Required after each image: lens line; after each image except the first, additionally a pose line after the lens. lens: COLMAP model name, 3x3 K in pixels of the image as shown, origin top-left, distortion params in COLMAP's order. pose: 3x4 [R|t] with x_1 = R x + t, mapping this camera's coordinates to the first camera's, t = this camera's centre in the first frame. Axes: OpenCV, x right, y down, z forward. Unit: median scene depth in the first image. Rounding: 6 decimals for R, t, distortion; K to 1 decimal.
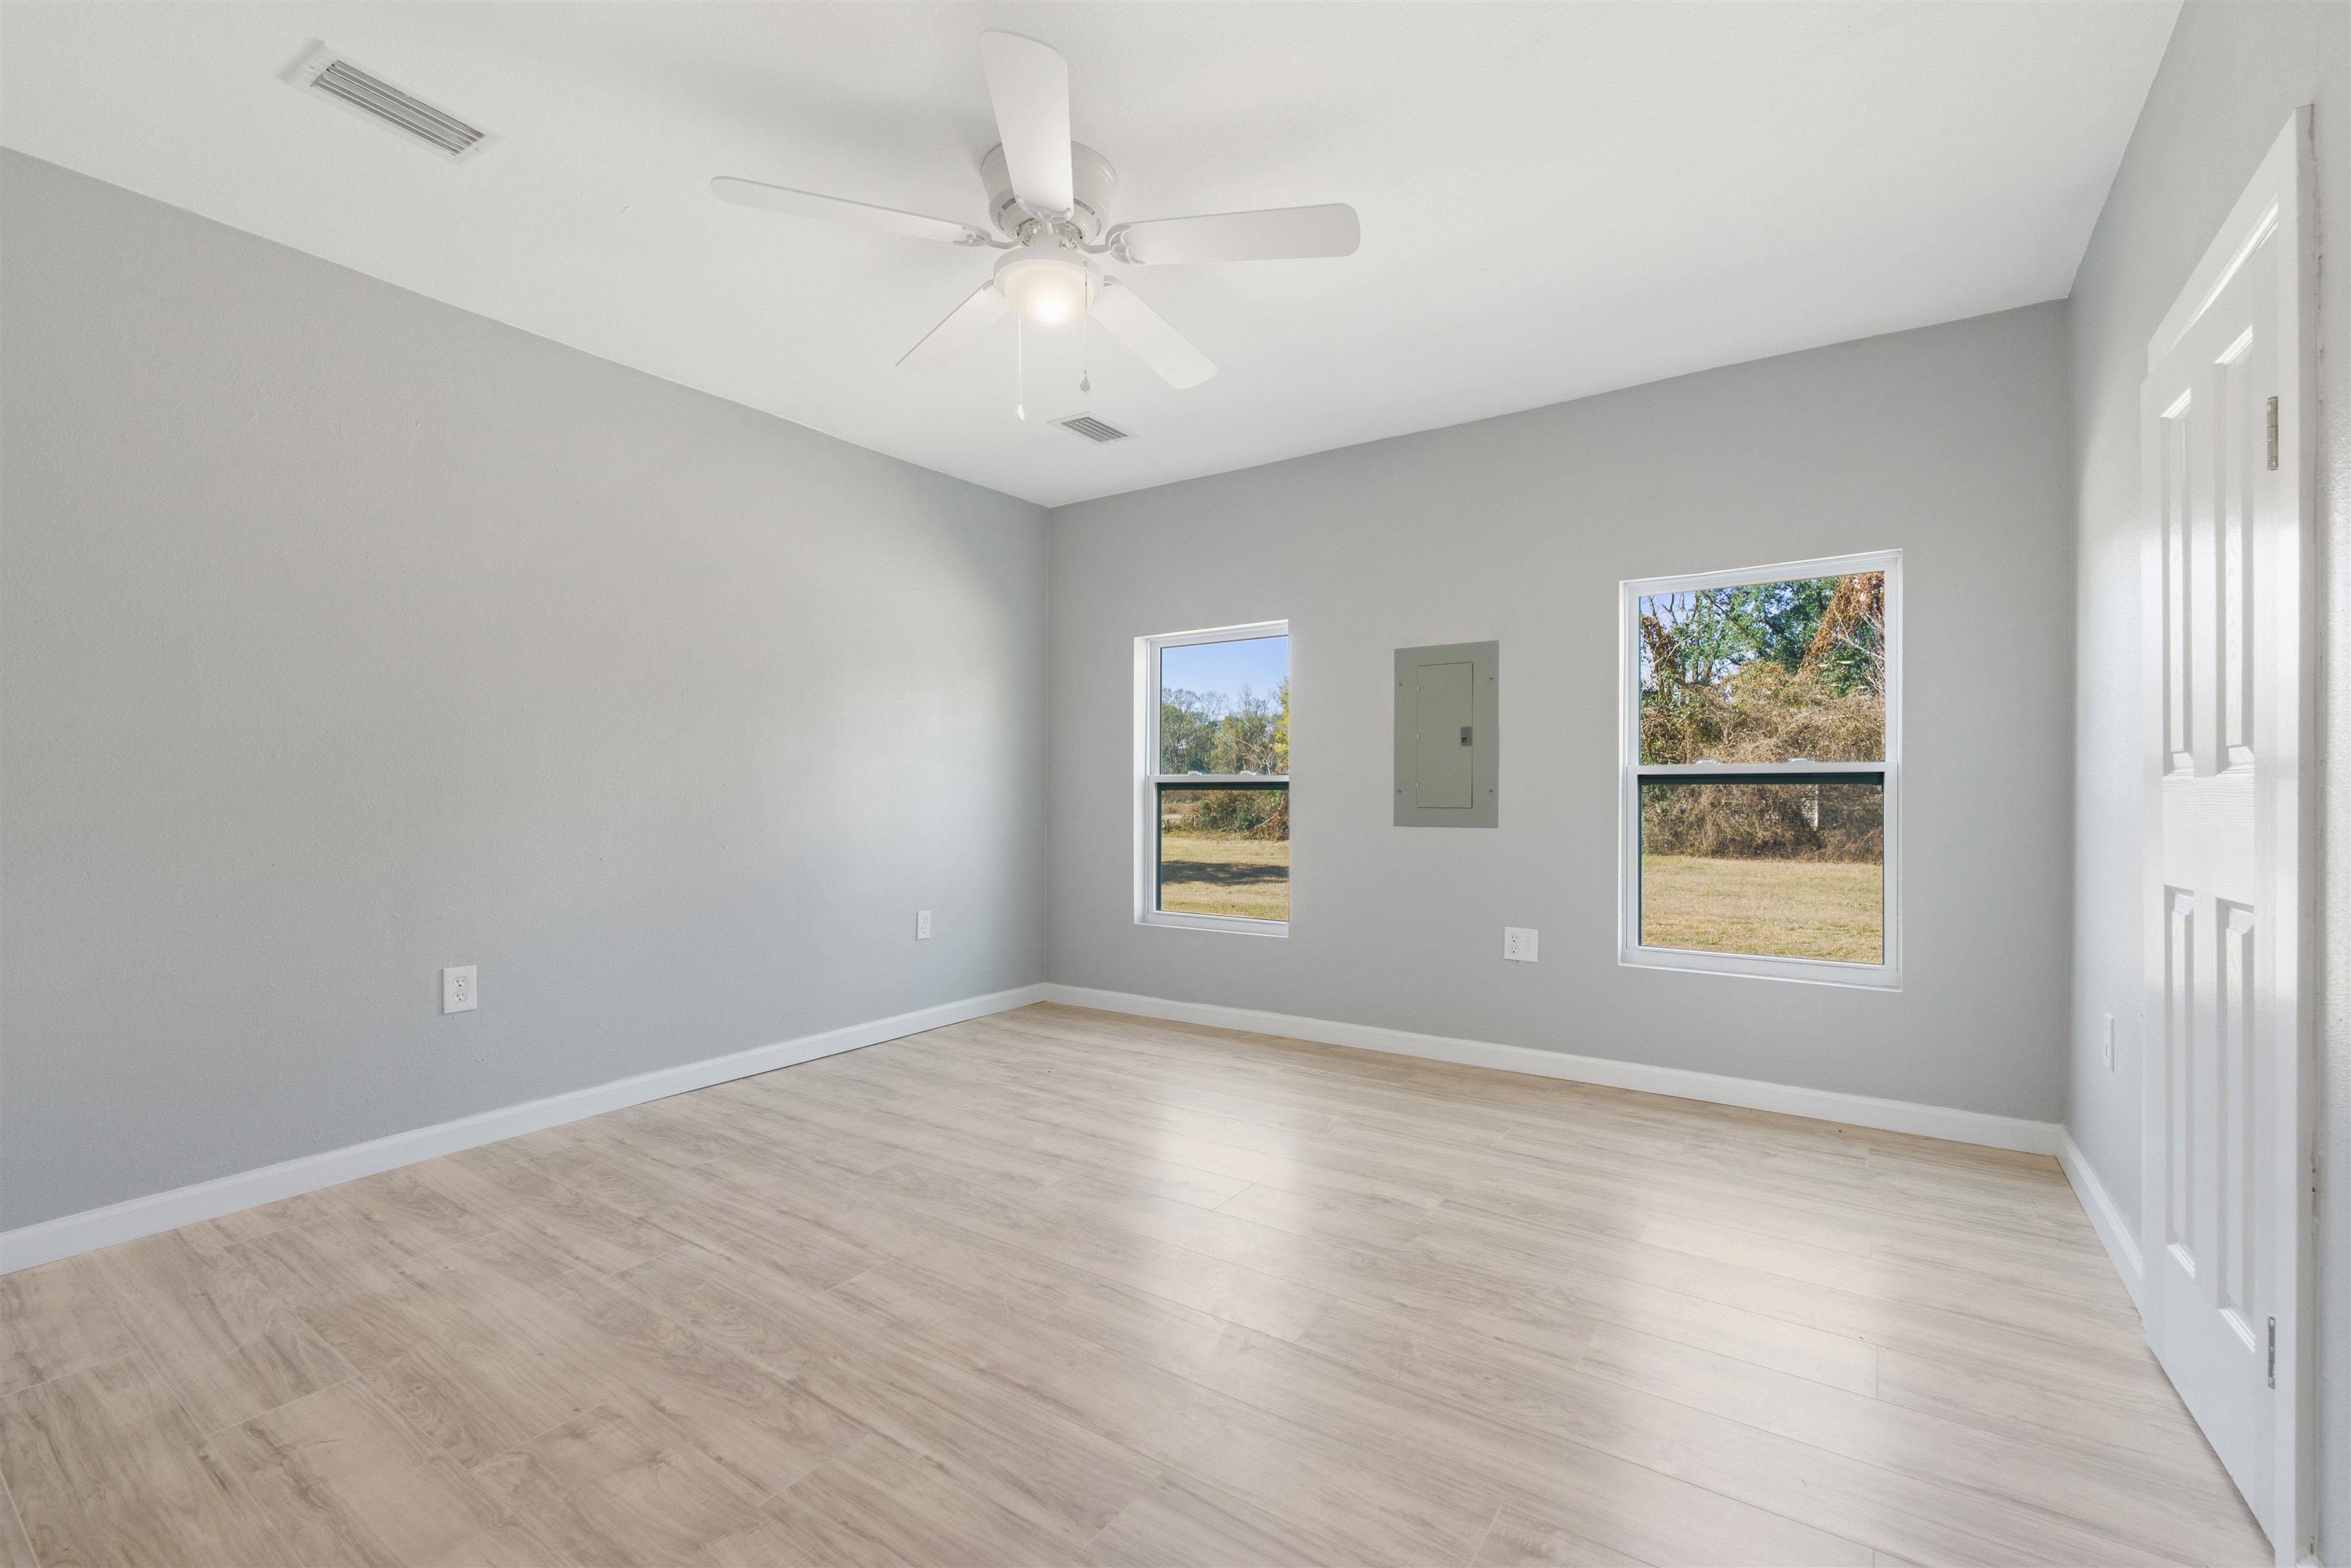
lens RADIAL K [[1020.4, 0, 1179.5], [0, 1020.4, 787.9], [0, 0, 1]] dist [-0.000944, -0.000615]
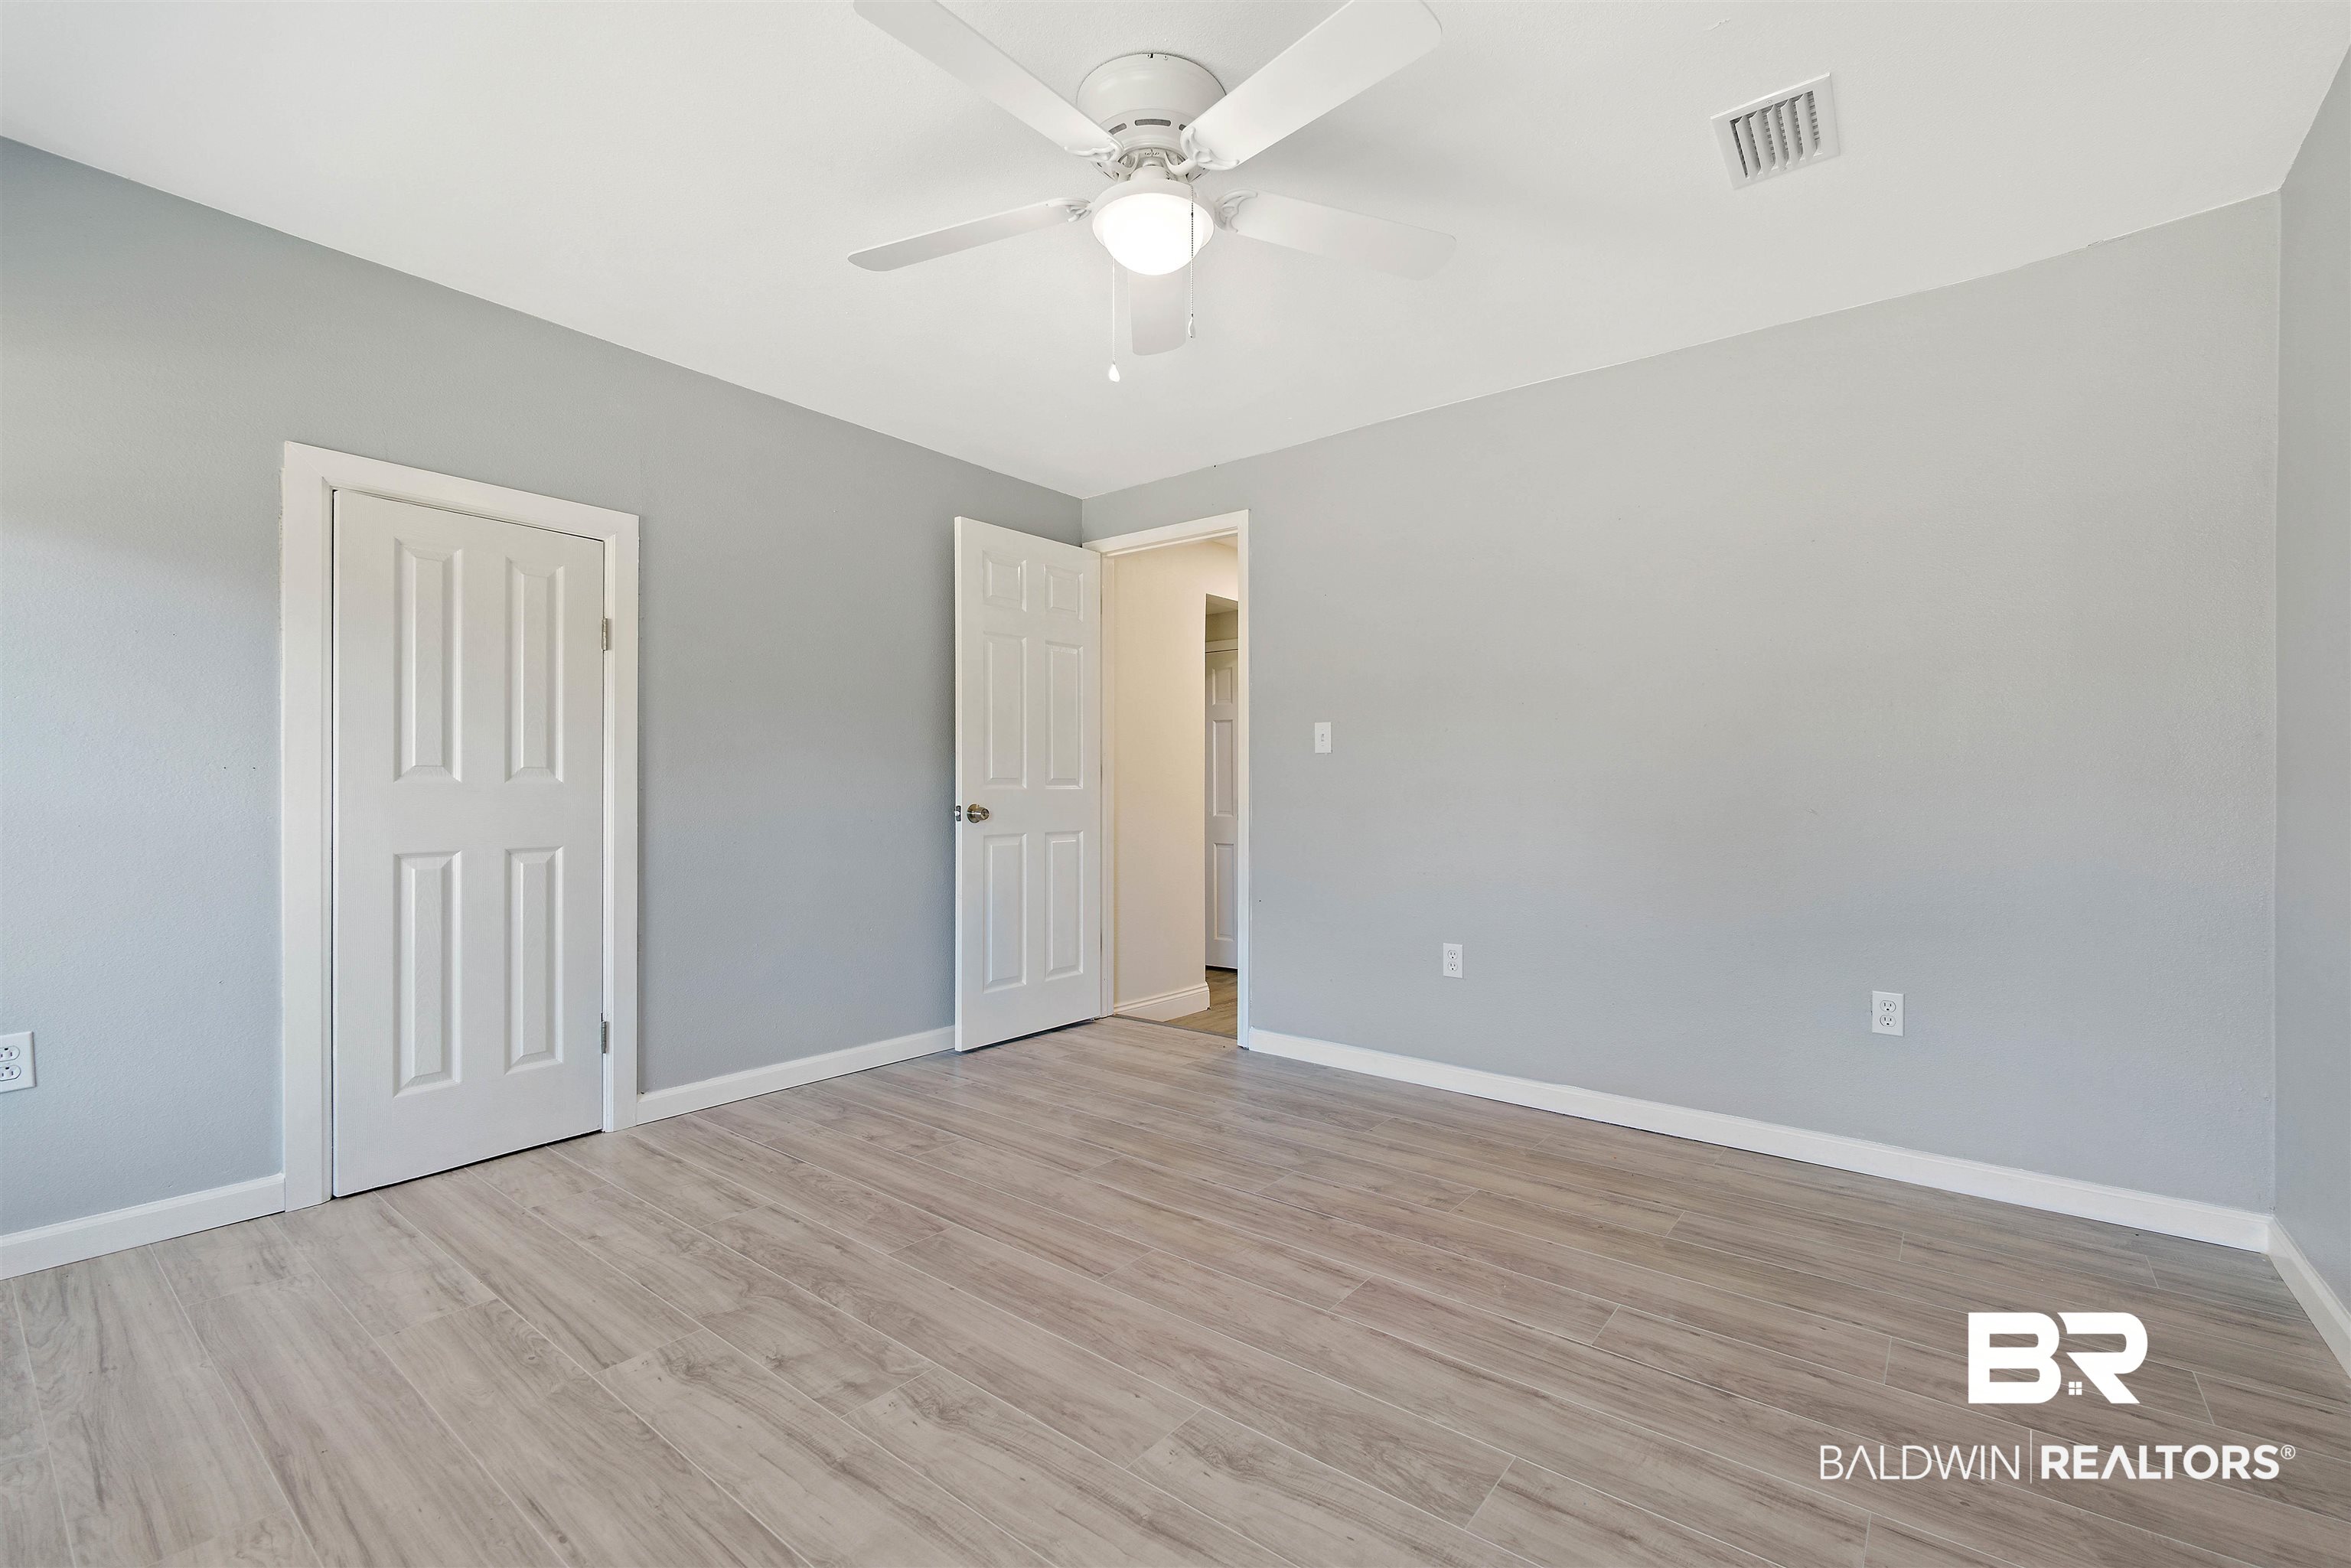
lens RADIAL K [[1020.4, 0, 1169.5], [0, 1020.4, 790.4], [0, 0, 1]] dist [-0.000944, -0.000615]
pose [[-0.997677, -0.003835, 0.068017, -0.213716], [-0.003873, 0.999992, -0.000438, 0.000625], [-0.068015, -0.000701, -0.997684, 2.015696]]
